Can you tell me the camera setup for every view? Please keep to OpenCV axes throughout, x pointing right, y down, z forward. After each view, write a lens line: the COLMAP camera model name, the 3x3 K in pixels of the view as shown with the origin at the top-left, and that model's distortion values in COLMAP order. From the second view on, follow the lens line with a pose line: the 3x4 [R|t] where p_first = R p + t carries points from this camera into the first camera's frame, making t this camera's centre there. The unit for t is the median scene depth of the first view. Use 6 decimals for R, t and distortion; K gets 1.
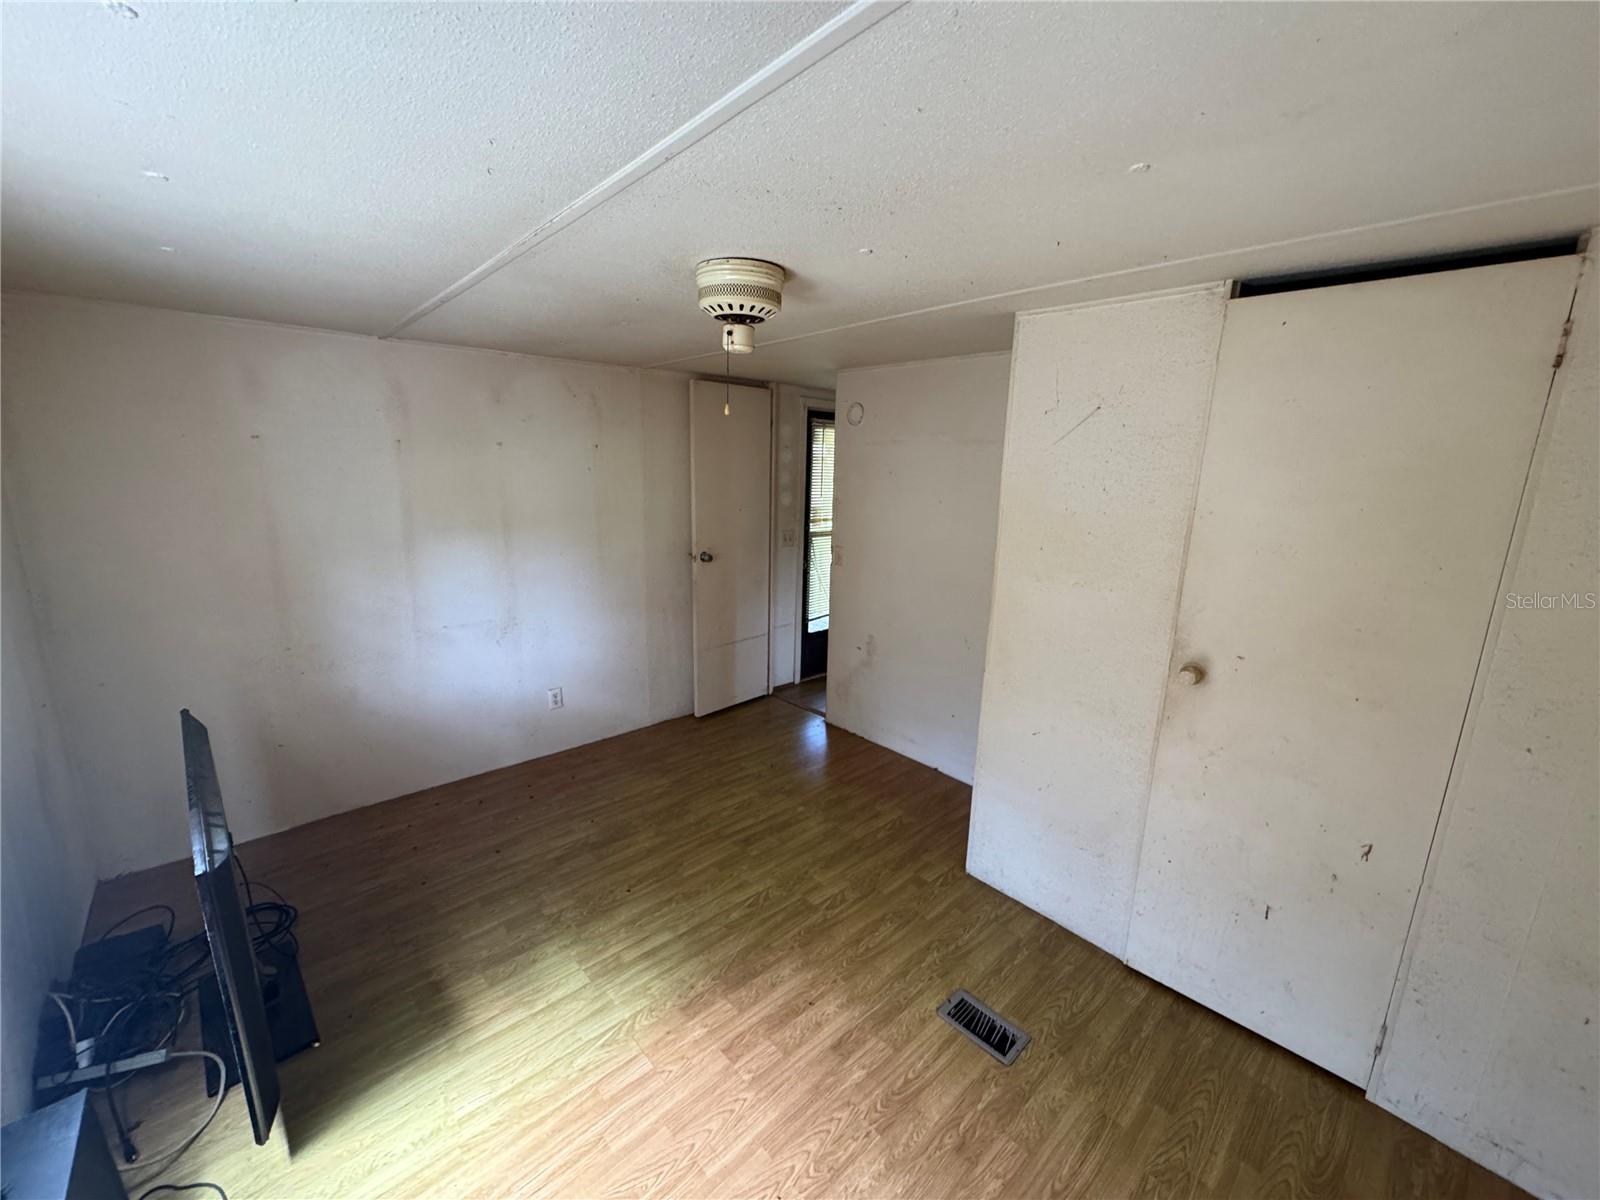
lens RADIAL K [[637.7, 0, 798.1], [0, 637.7, 602.6], [0, 0, 1]] dist [-0.003761, 0.000856]
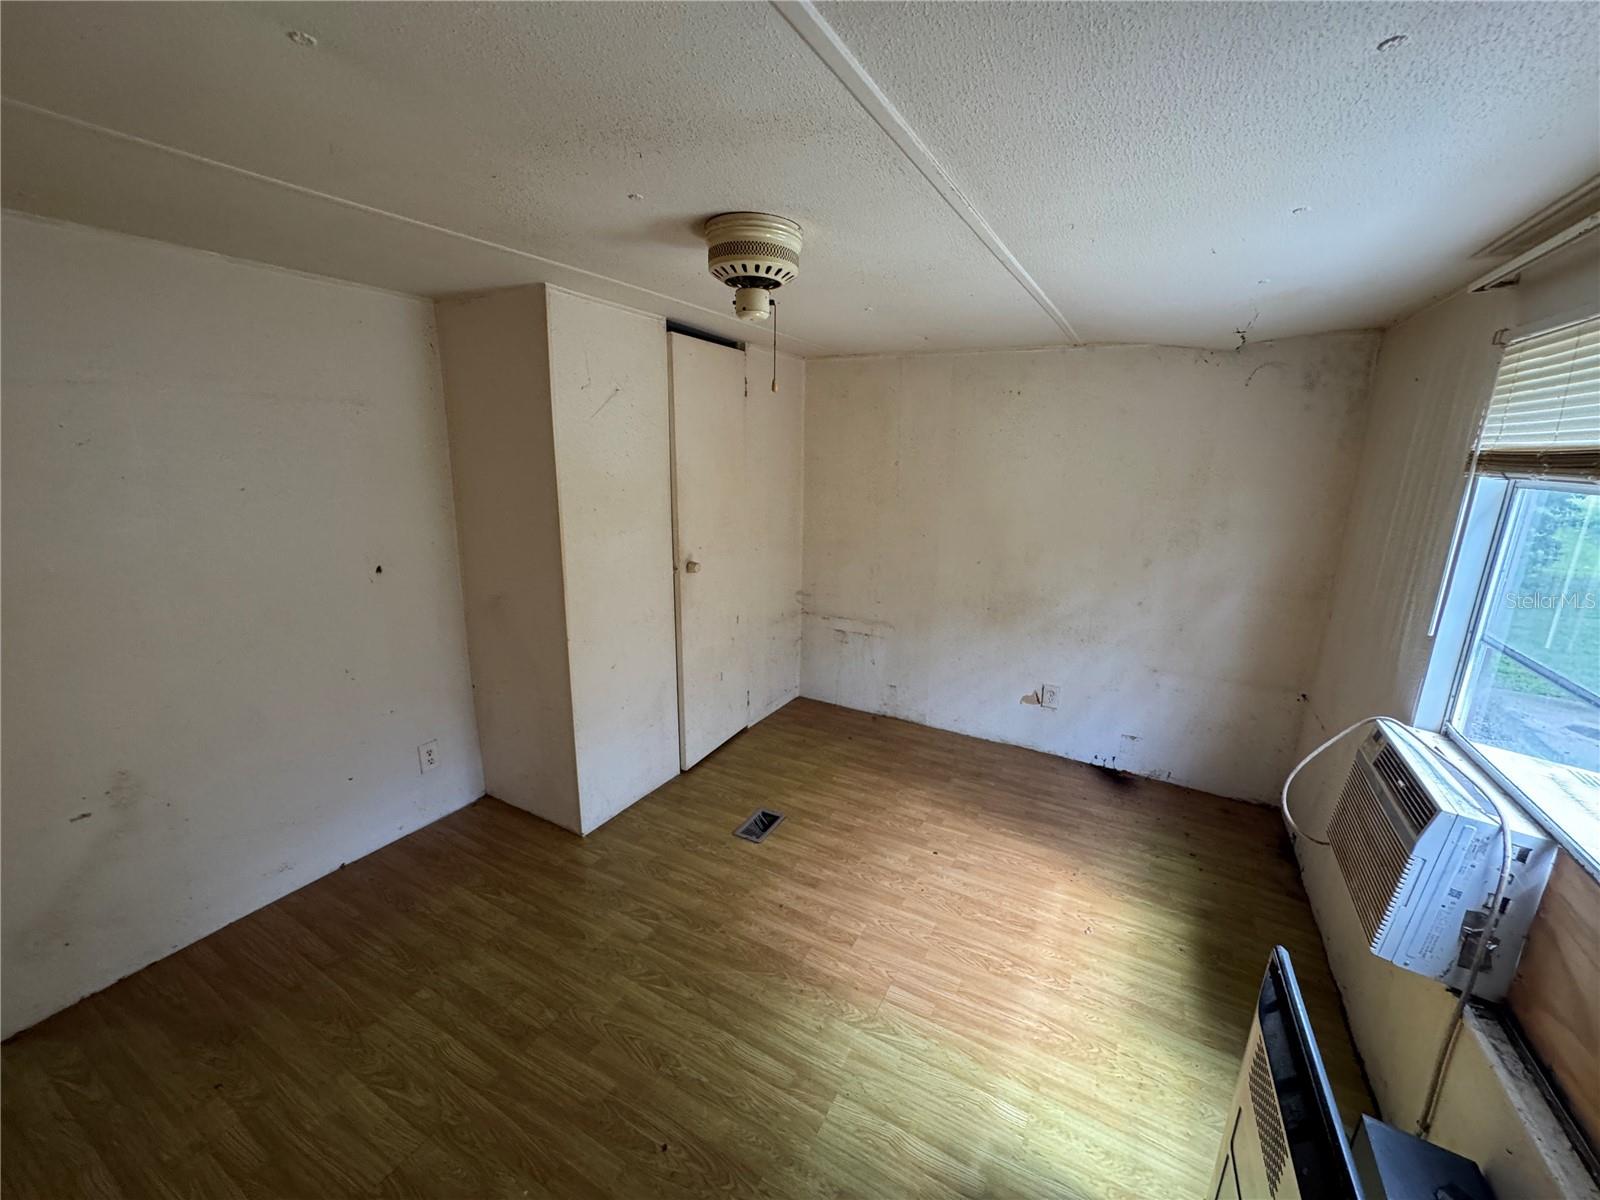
lens RADIAL K [[637.7, 0, 801.2], [0, 637.7, 602.3], [0, 0, 1]] dist [-0.003761, 0.000856]
pose [[-0.329902, -0.255428, 0.908802, -0.836846], [0.178015, 0.928595, 0.325611, -0.242030], [-0.927079, 0.269200, -0.260875, 1.024860]]
